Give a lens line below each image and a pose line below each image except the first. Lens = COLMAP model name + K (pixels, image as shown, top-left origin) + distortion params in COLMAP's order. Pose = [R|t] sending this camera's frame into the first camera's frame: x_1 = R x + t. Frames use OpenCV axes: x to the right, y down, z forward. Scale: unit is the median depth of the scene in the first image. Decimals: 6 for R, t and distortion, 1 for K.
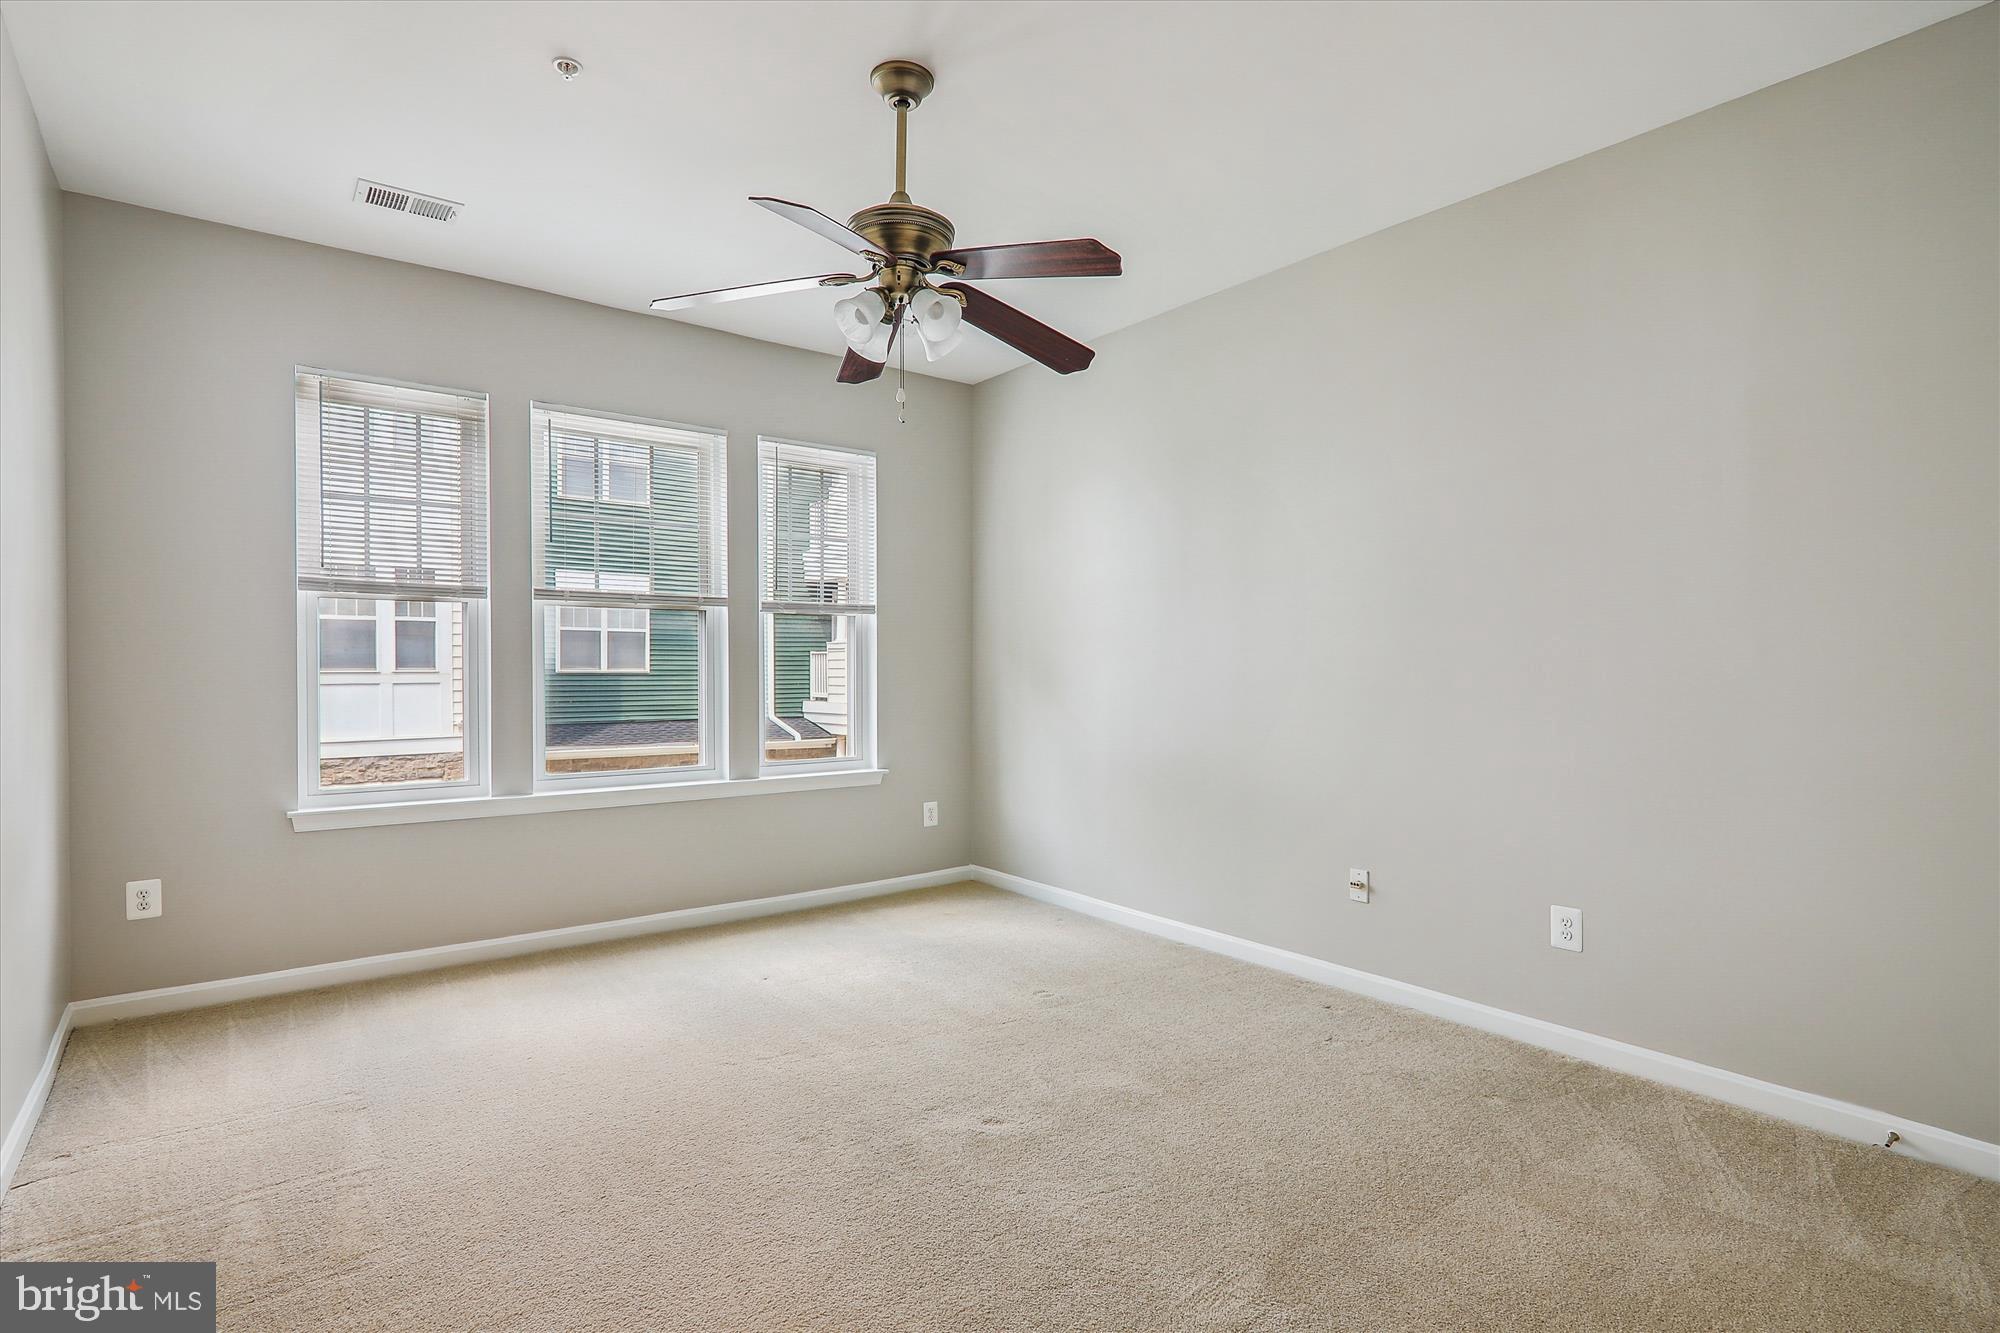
lens RADIAL K [[985.4, 0, 996.5], [0, 985.4, 666.5], [0, 0, 1]] dist [0.005029, 0.001782]
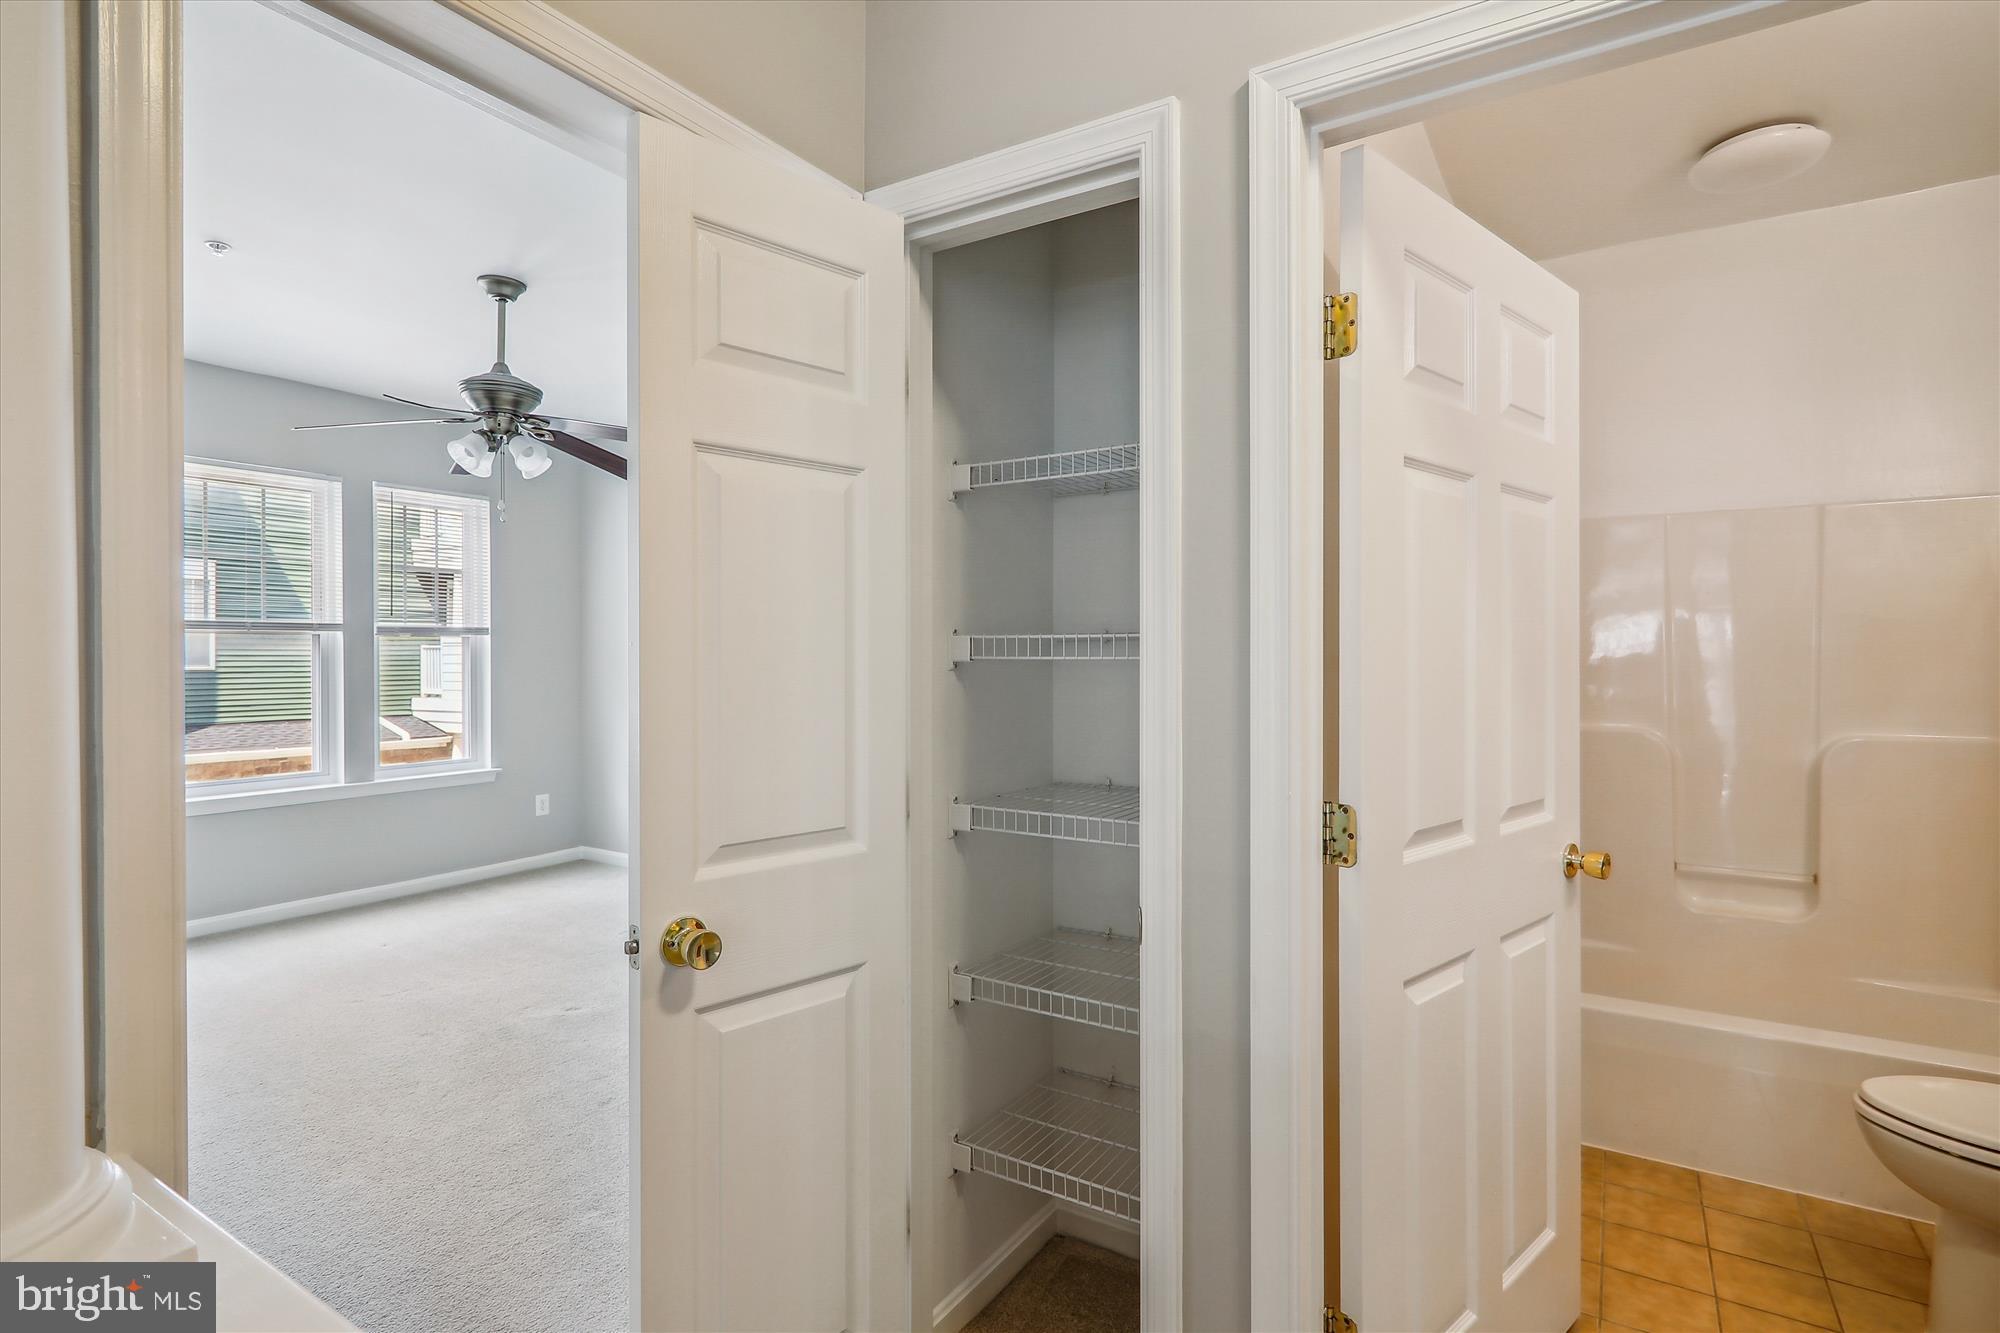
lens RADIAL K [[985.4, 0, 995.0], [0, 985.4, 656.1], [0, 0, 1]] dist [0.005029, 0.001782]
pose [[0.942197, -0.000872, 0.335058, 0.056475], [-0.000210, 0.999995, 0.003193, -0.036788], [-0.335059, -0.003079, 0.942192, -0.337869]]
